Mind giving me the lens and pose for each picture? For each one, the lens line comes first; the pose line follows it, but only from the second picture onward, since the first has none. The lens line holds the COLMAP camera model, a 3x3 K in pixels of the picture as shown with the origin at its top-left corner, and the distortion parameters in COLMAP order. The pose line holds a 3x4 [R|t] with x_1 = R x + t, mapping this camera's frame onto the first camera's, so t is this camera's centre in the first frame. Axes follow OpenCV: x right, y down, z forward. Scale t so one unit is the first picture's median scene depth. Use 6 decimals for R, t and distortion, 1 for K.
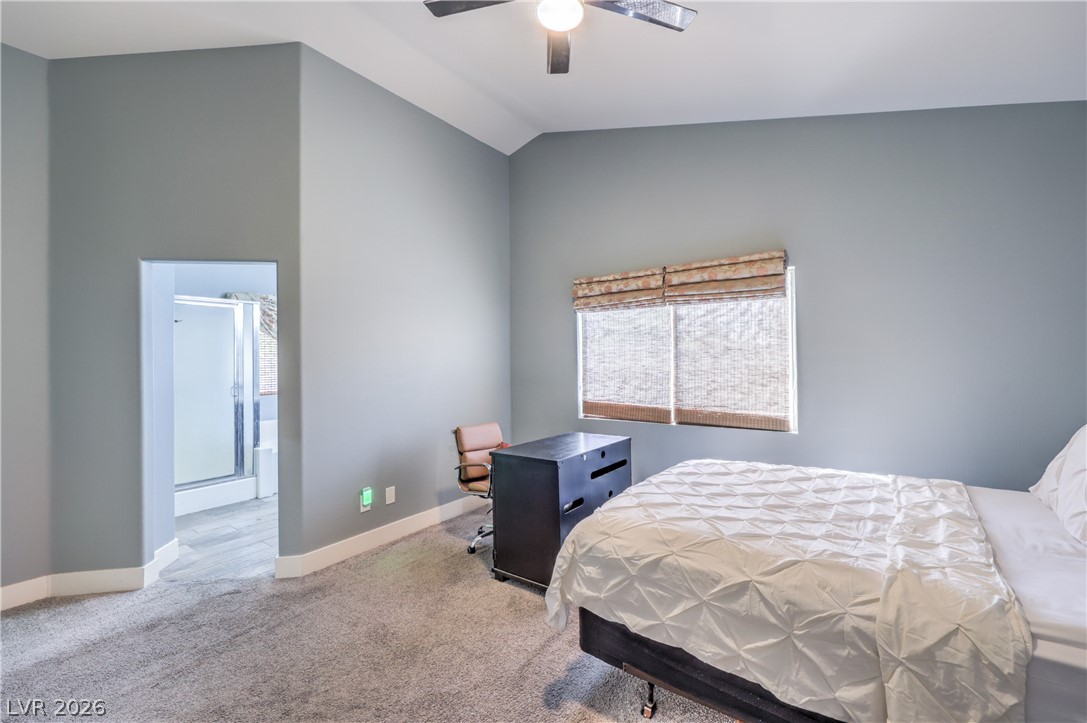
lens RADIAL K [[453.0, 0, 538.5], [0, 453.0, 357.7], [0, 0, 1]] dist [0.000029, 0.000007]
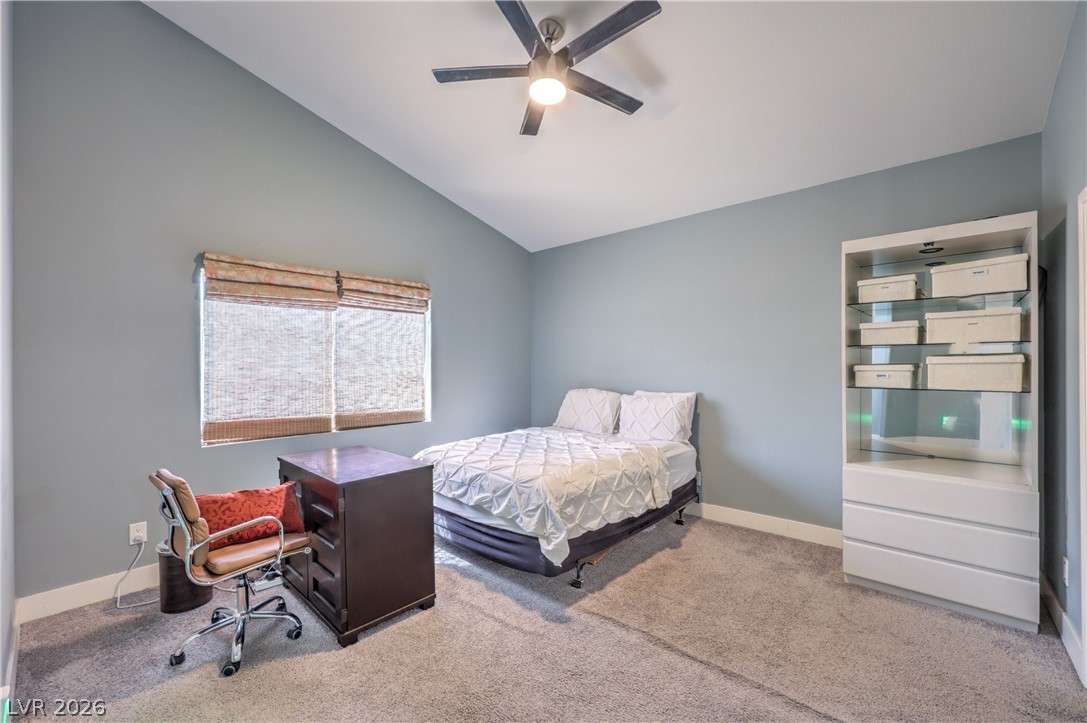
lens RADIAL K [[445.6, 0, 545.8], [0, 445.6, 366.0], [0, 0, 1]] dist [-0.001551, 0.000013]
pose [[0.110998, 0.010962, 0.993760, -0.673022], [-0.000492, 0.999940, -0.010975, 0.015793], [-0.993820, 0.000729, 0.110997, 0.477316]]
